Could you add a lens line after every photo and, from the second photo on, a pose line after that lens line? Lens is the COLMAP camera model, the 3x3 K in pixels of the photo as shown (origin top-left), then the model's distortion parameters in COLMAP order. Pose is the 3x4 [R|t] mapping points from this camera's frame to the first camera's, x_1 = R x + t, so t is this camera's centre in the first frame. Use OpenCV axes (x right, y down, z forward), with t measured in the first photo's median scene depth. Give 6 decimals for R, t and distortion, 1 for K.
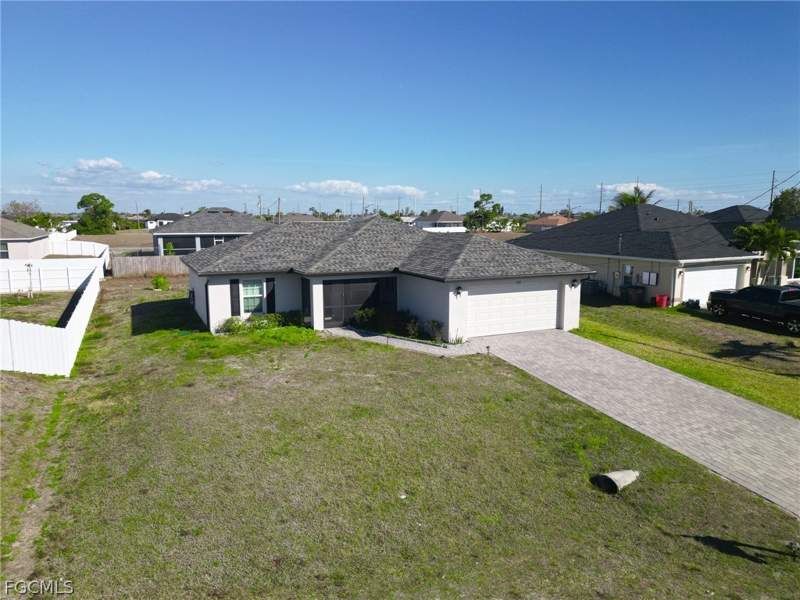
lens RADIAL K [[563.2, 0, 399.6], [0, 563.2, 299.1], [0, 0, 1]] dist [0.051025, -0.041606]
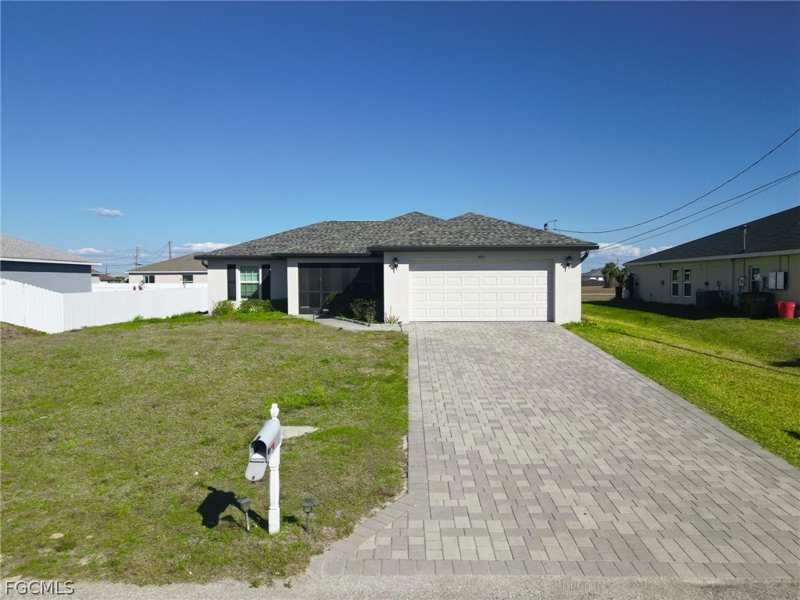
lens RADIAL K [[563.2, 0, 399.6], [0, 563.2, 299.1], [0, 0, 1]] dist [0.051025, -0.041606]
pose [[0.897883, 0.009210, -0.440137, 0.436620], [-0.059115, 0.993249, -0.099810, 0.111896], [0.436246, 0.115636, 0.892366, 0.216432]]
